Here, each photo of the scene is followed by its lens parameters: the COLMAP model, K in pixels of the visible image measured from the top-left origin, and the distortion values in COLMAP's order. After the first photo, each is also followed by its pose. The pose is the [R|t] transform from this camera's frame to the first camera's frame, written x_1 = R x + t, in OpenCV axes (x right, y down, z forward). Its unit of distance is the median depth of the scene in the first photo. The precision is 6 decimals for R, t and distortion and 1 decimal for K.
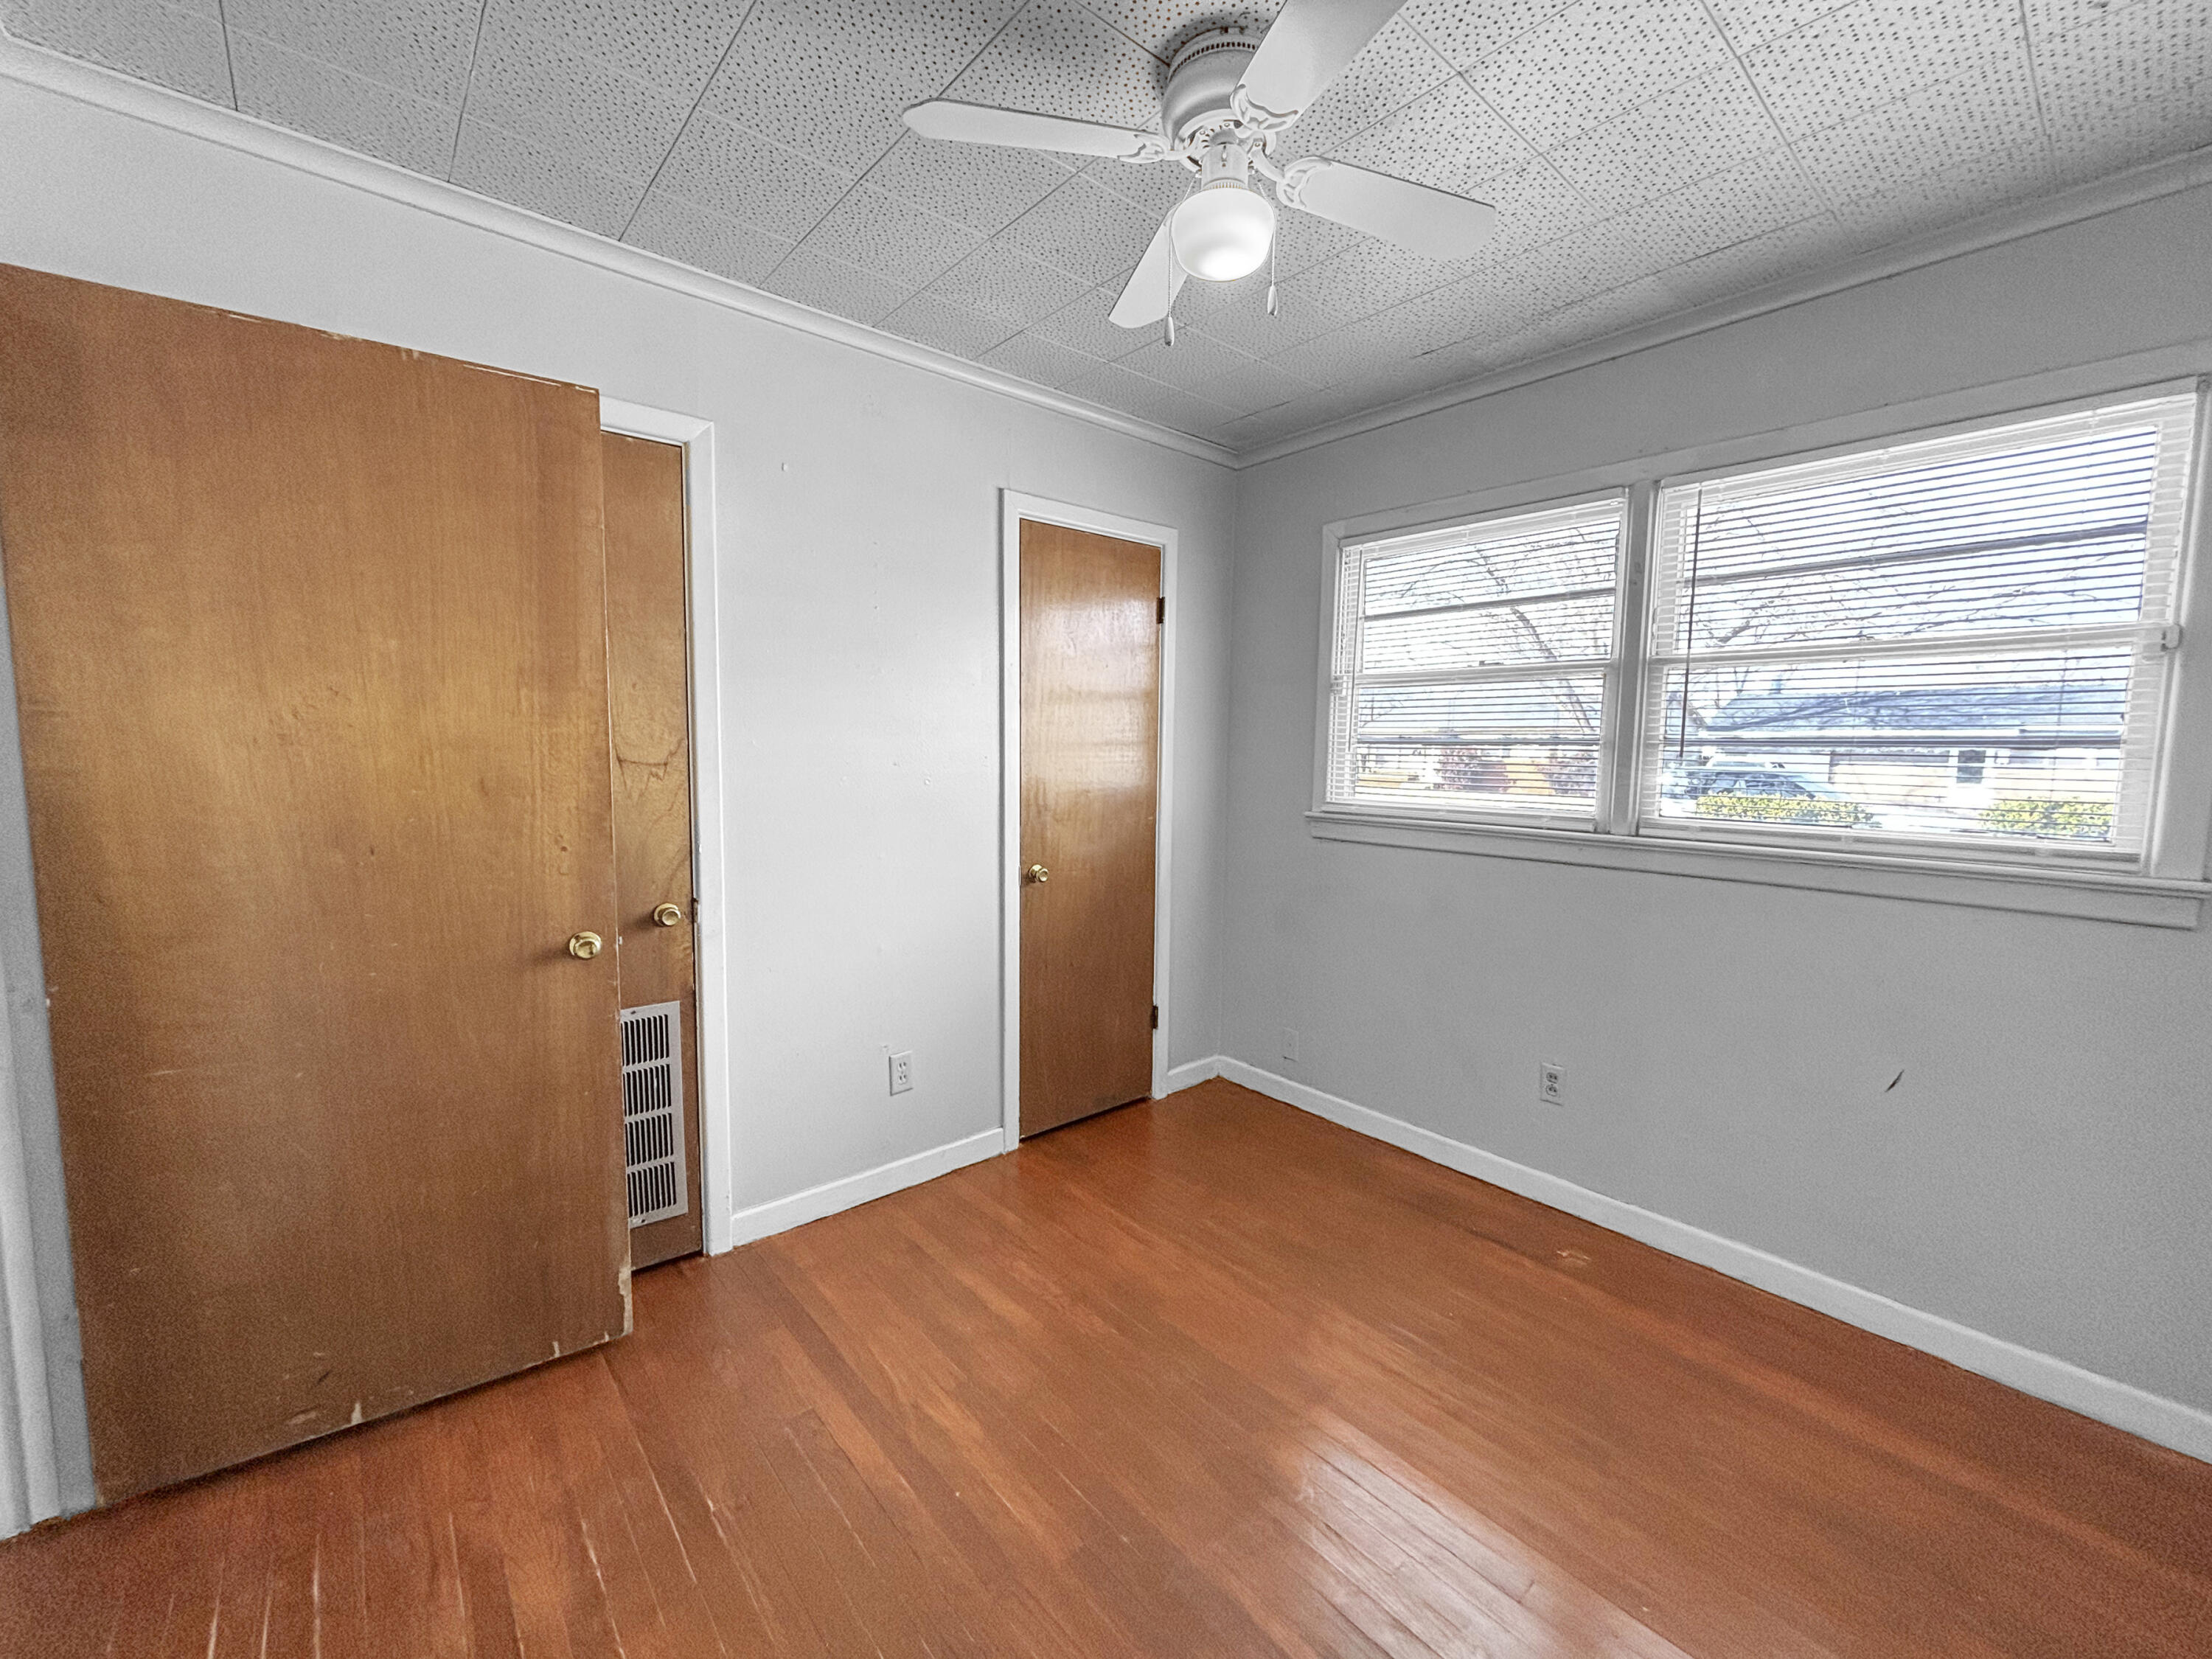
lens RADIAL K [[889.1, 0, 1103.4], [0, 889.1, 827.7], [0, 0, 1]] dist [0.001611, 0.000113]
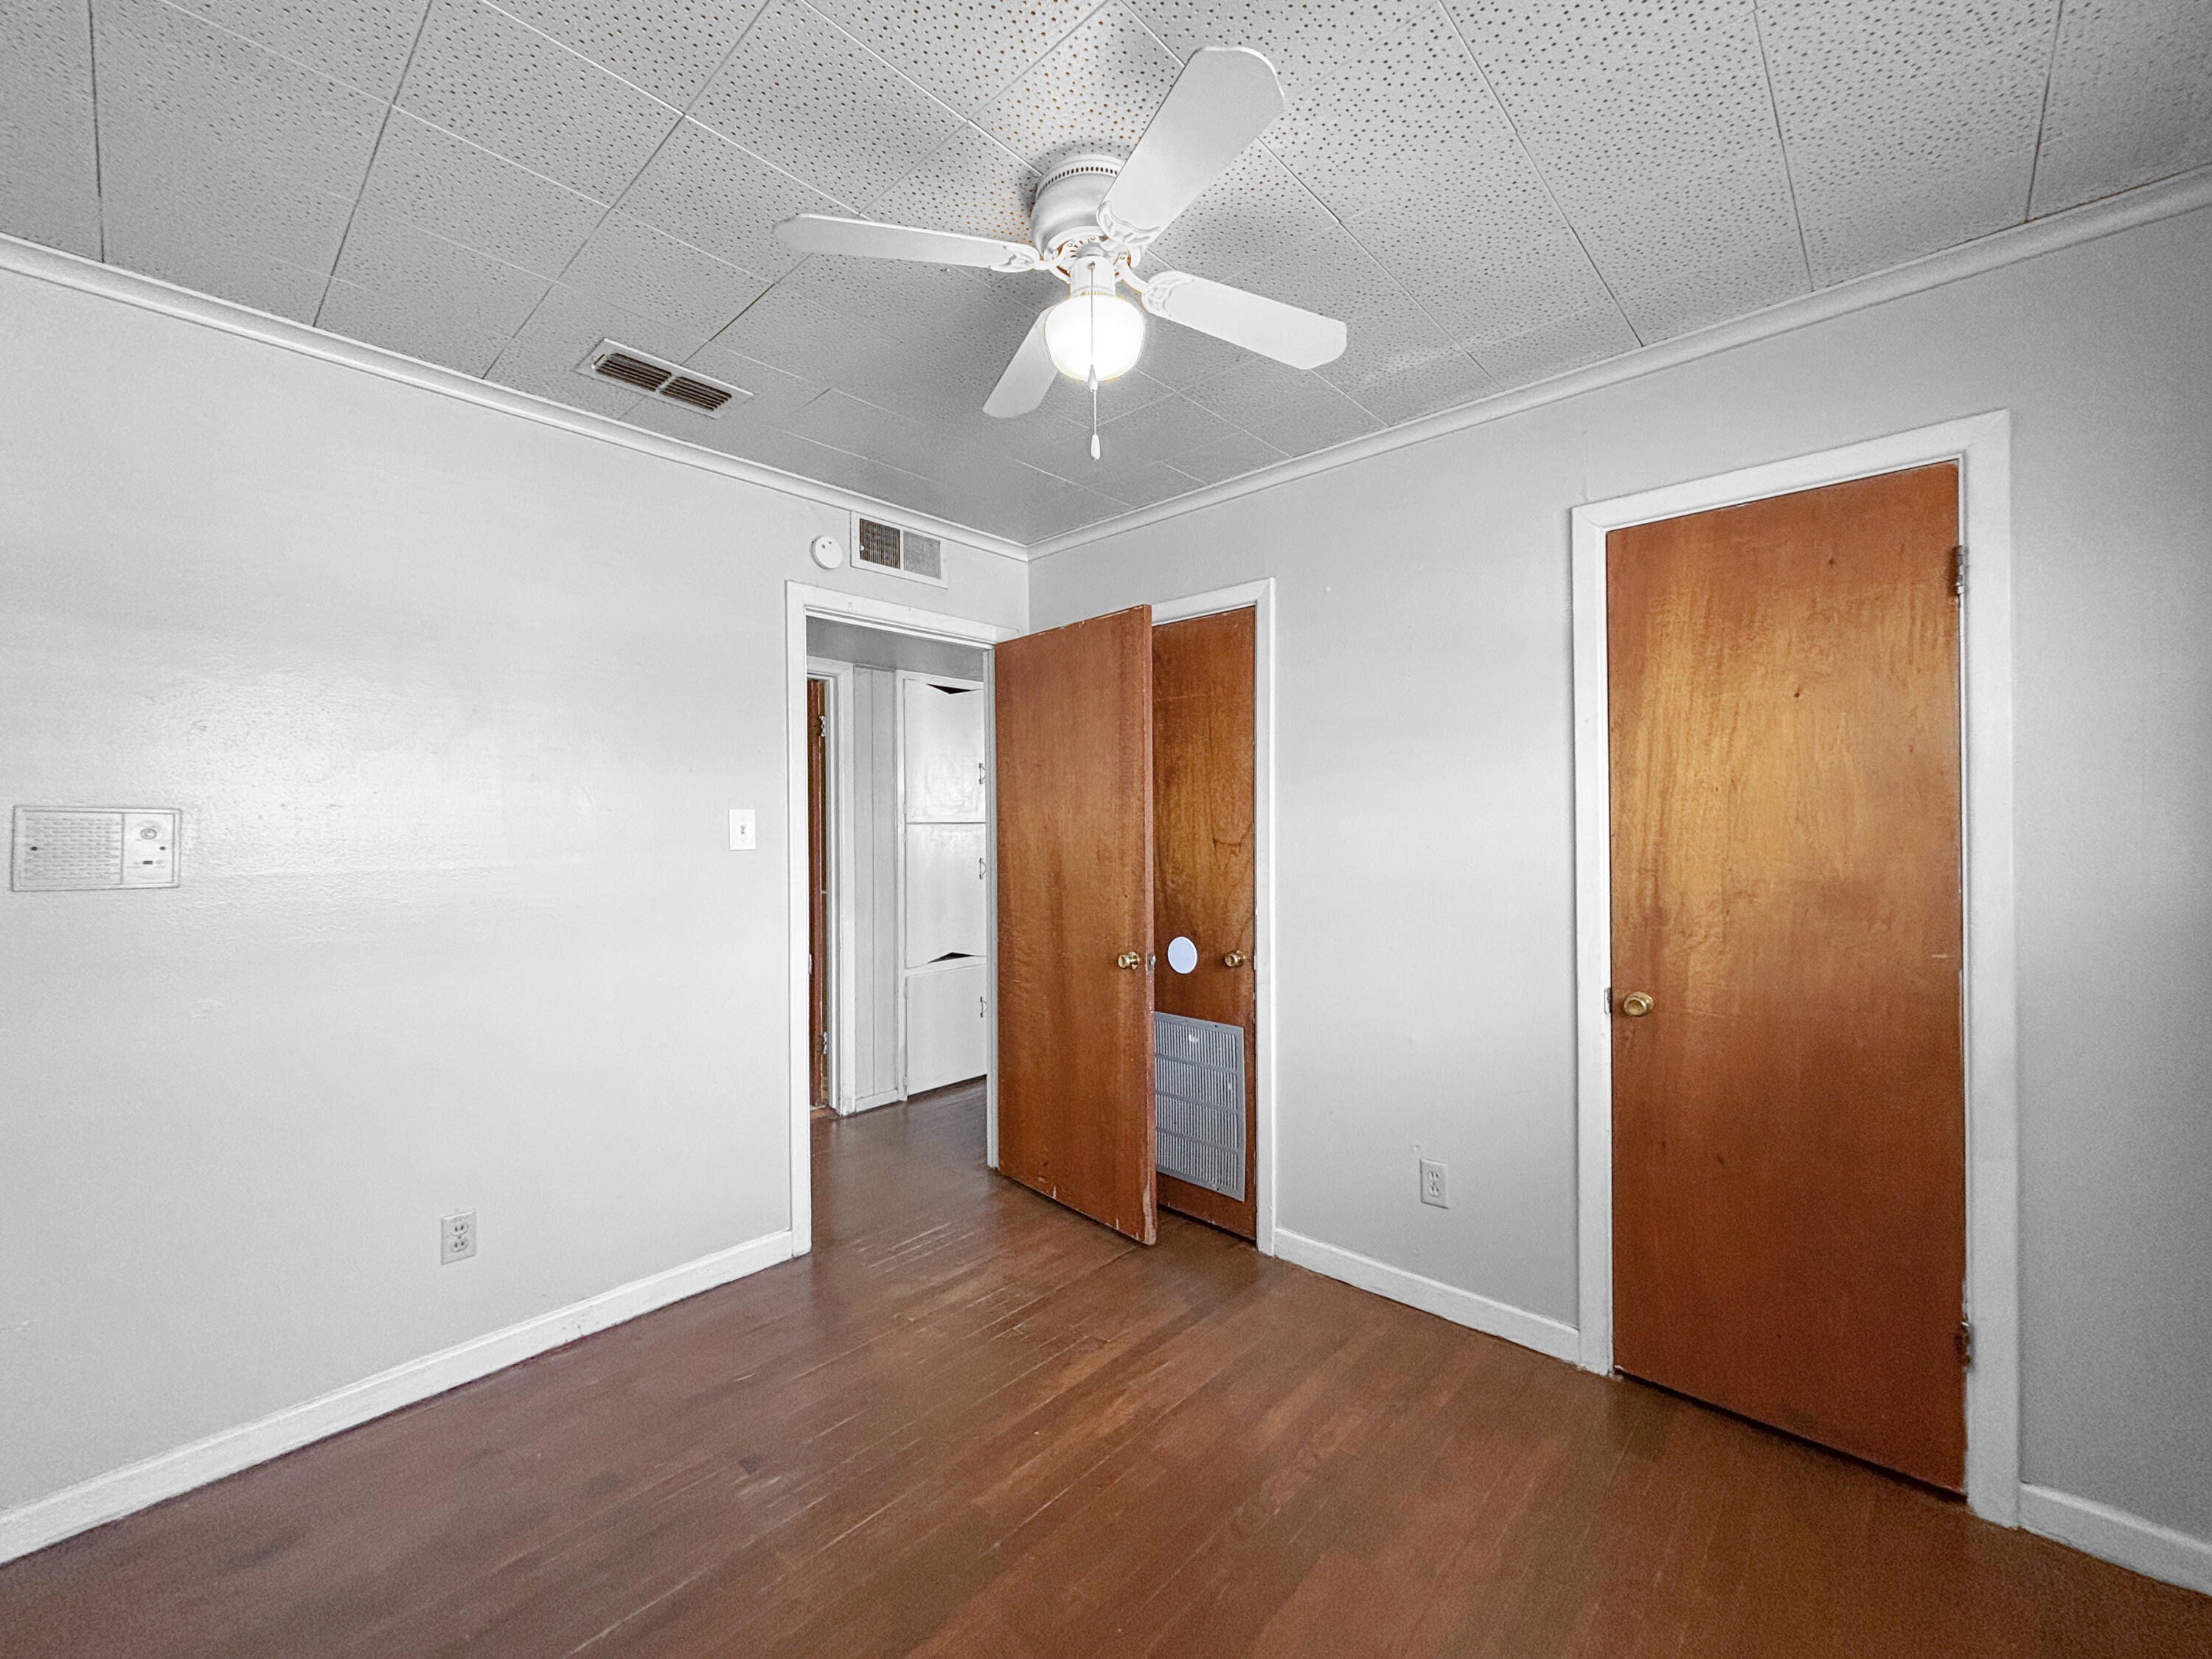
lens RADIAL K [[889.1, 0, 1103.4], [0, 889.1, 827.7], [0, 0, 1]] dist [0.001611, 0.000113]
pose [[0.117191, -0.020105, -0.992906, 0.763716], [-0.087187, 0.995726, -0.030453, -0.035986], [0.989275, 0.090137, 0.114937, 0.614726]]
